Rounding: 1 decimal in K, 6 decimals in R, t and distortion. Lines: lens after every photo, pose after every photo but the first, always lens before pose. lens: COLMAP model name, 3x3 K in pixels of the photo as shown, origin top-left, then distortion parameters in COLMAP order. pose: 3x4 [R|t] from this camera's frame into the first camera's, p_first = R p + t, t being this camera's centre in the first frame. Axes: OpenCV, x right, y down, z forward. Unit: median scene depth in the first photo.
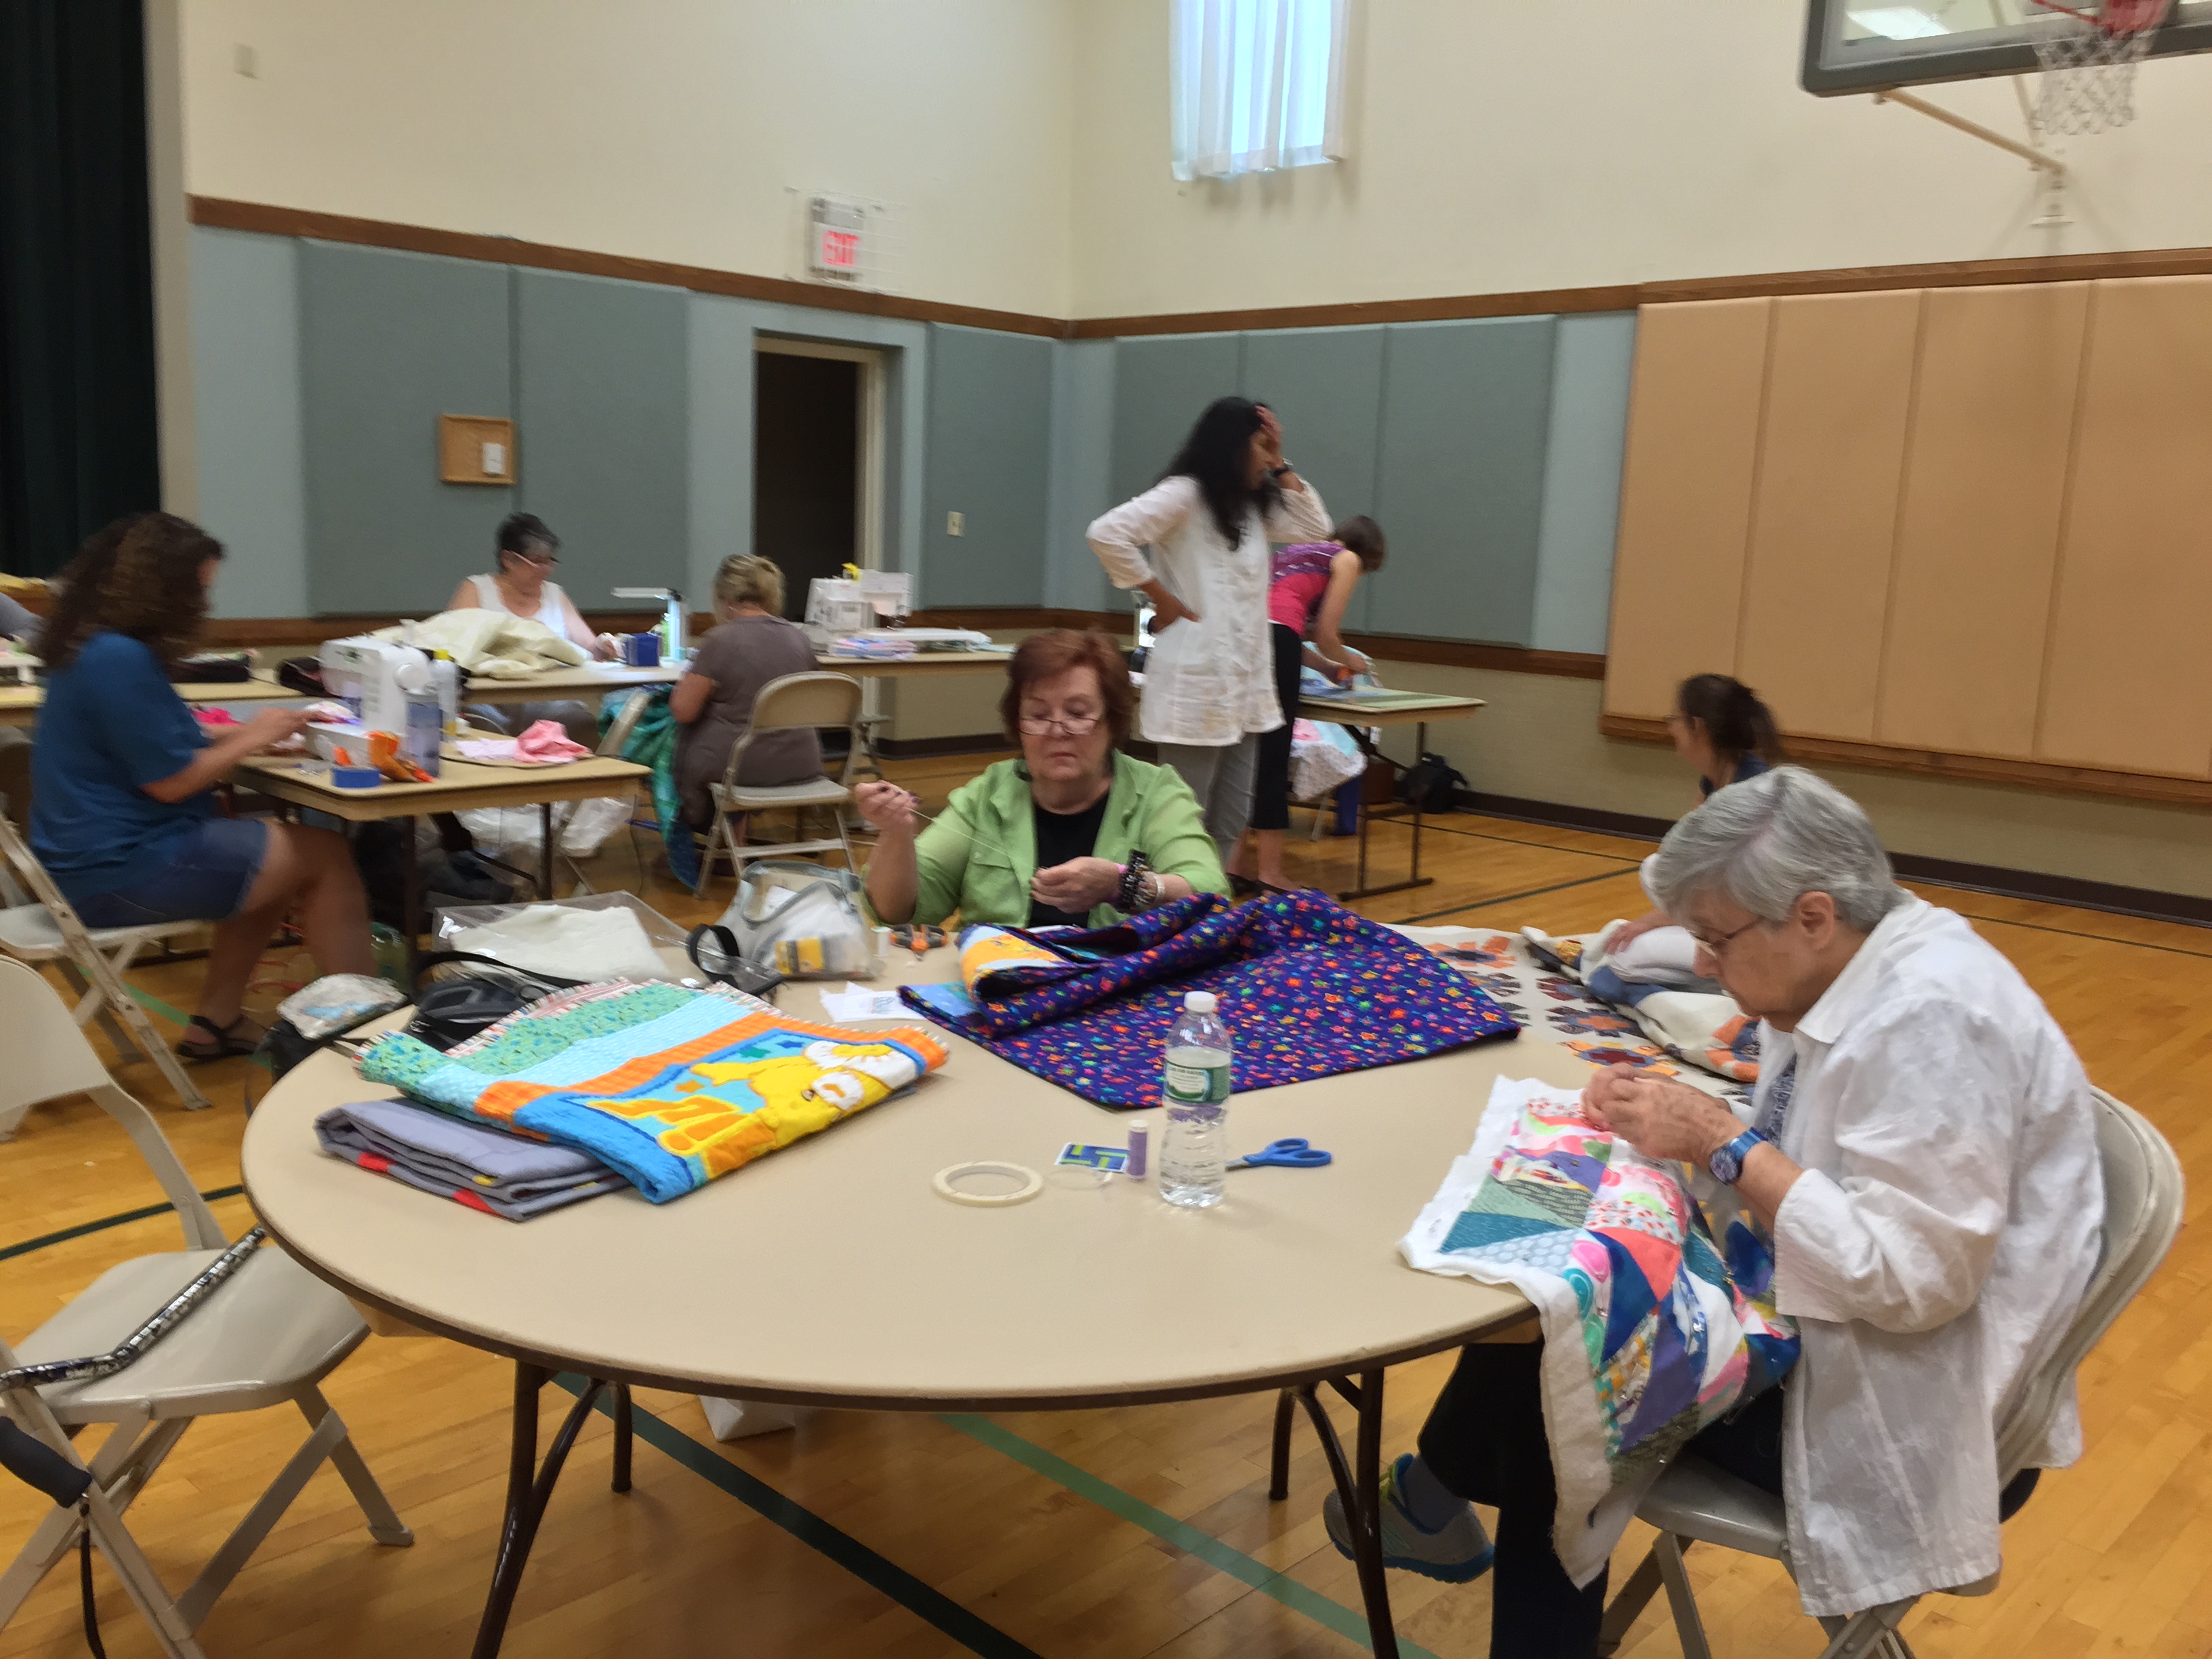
lens RADIAL K [[1932.5, 0, 1106.0], [0, 1932.5, 829.5], [0, 0, 1]] dist [0.161044, -0.201785]
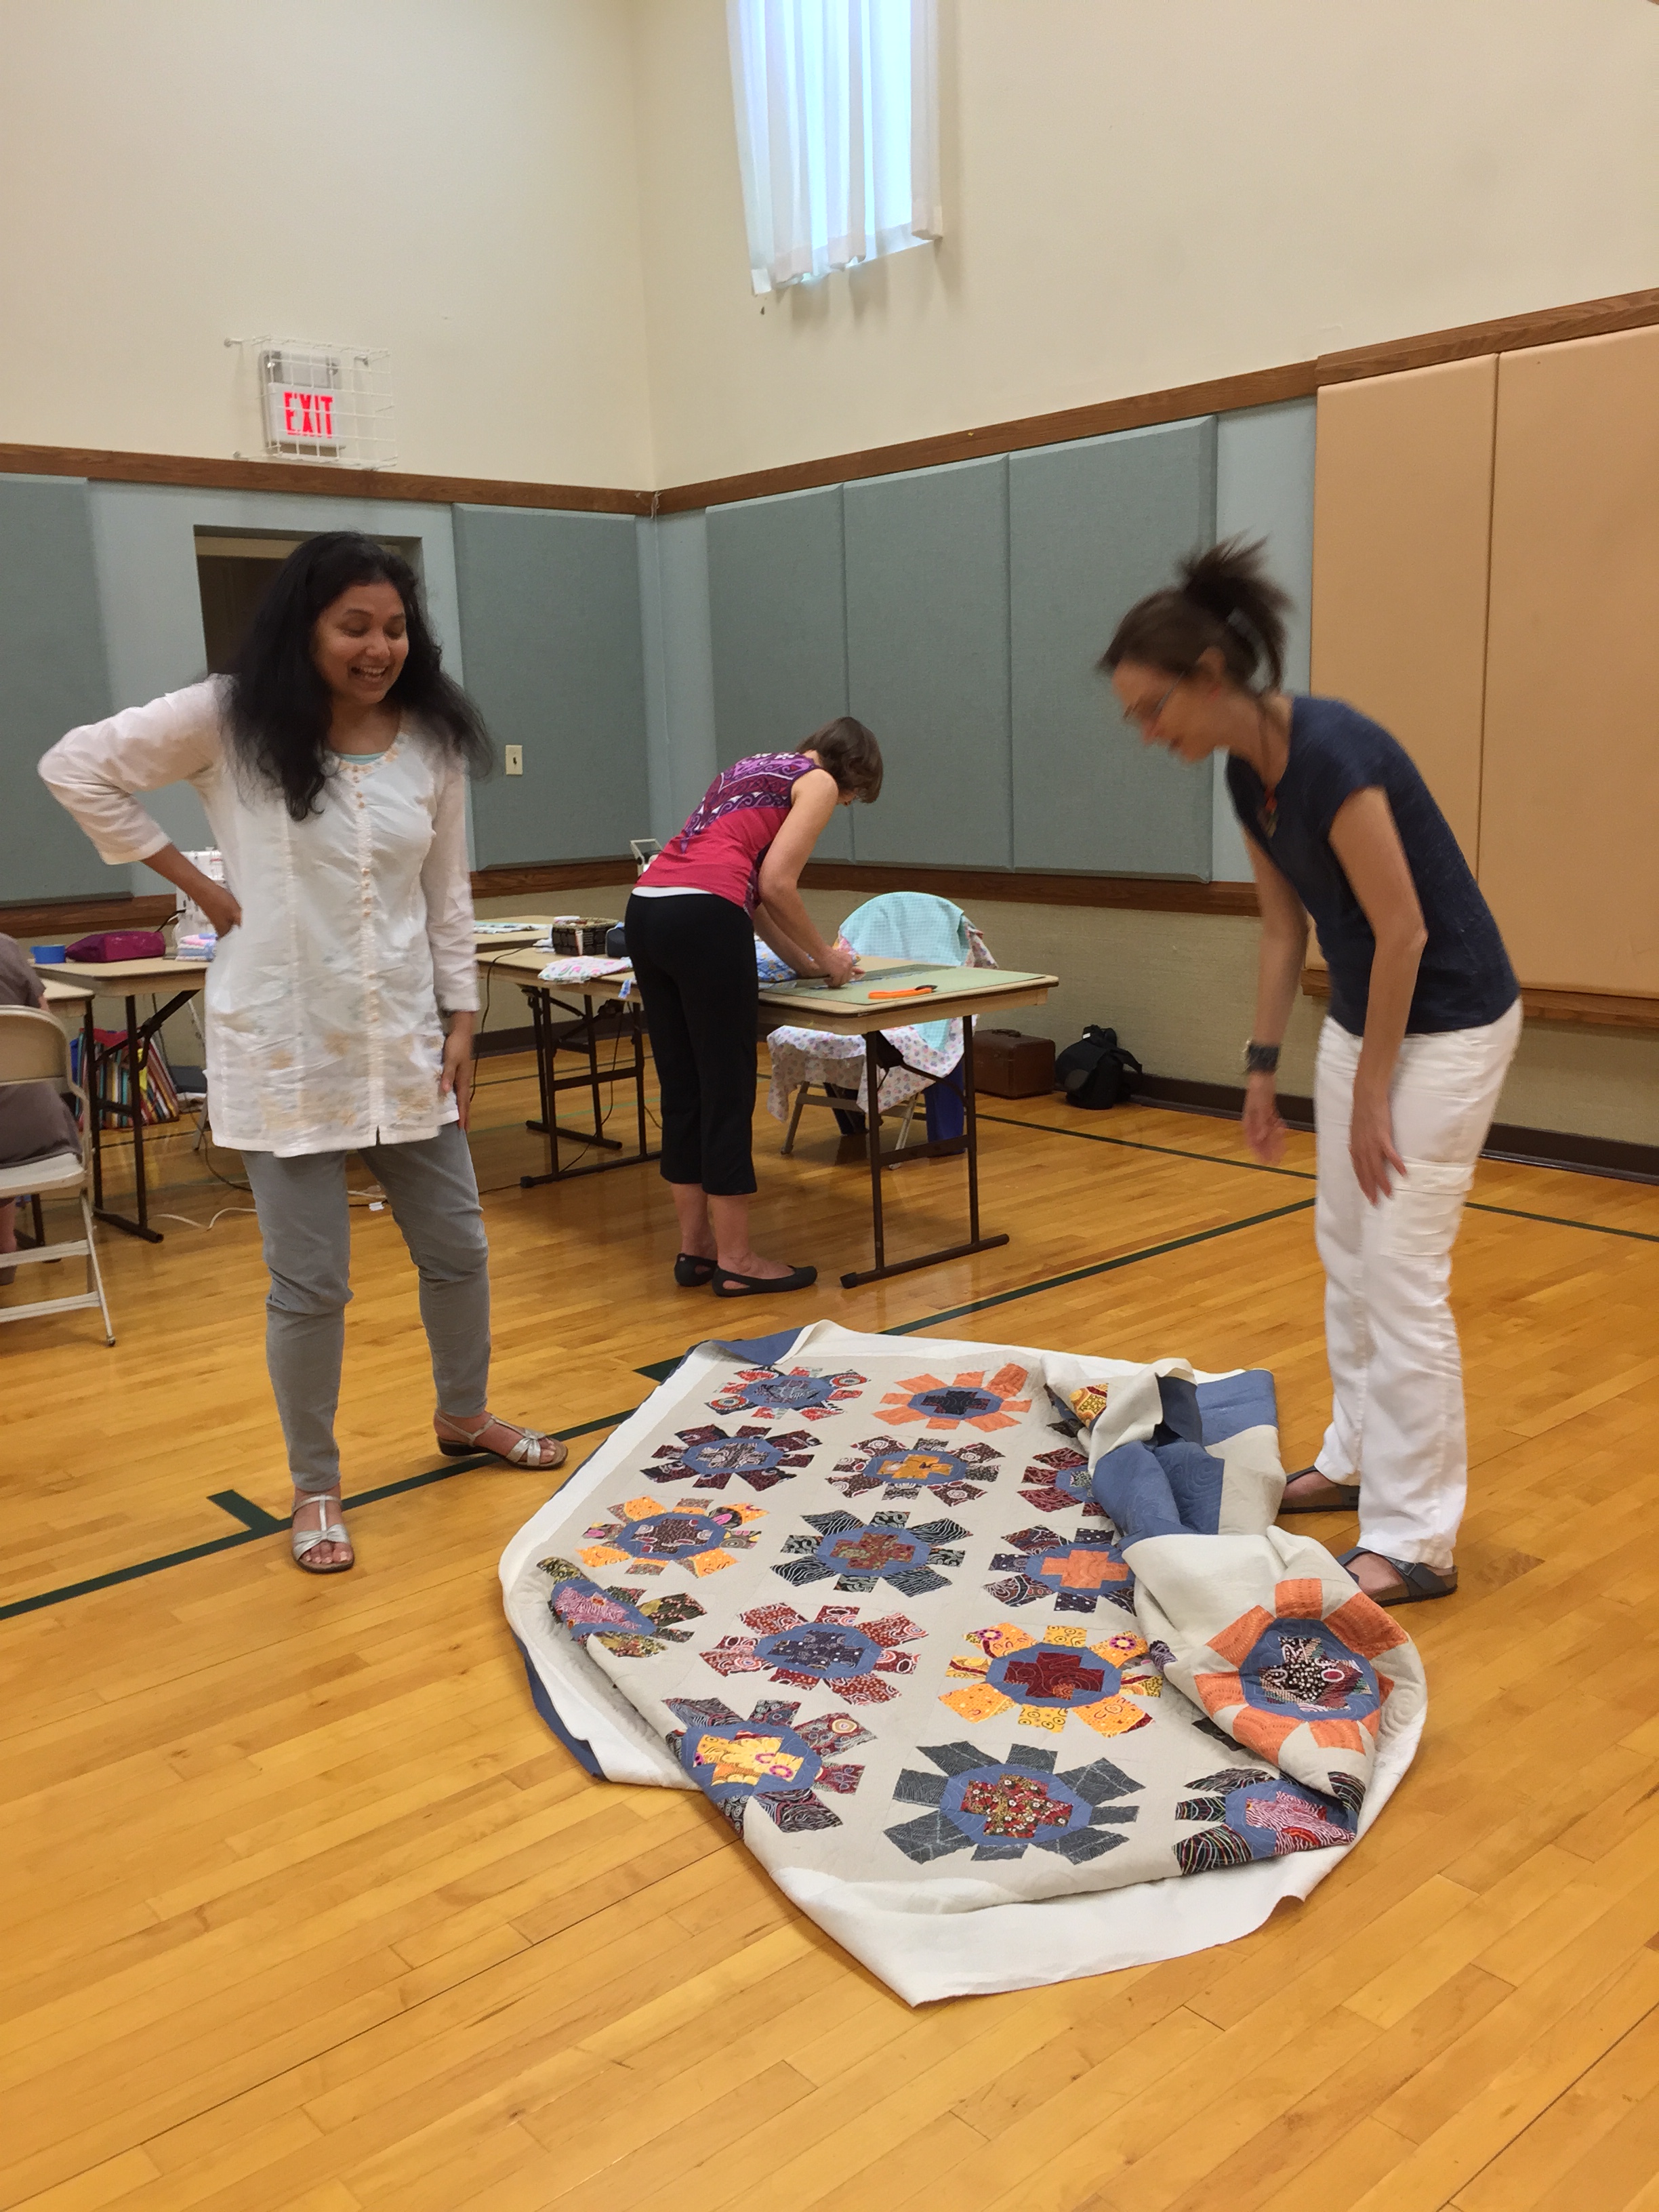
lens RADIAL K [[1932.5, 0, 829.5], [0, 1932.5, 1106.0], [0, 0, 1]] dist [0.161044, -0.201785]
pose [[0.993214, -0.049940, -0.105029, 0.145098], [0.052929, 0.998263, 0.025862, -0.033852], [0.103555, -0.031246, 0.994133, 0.245640]]
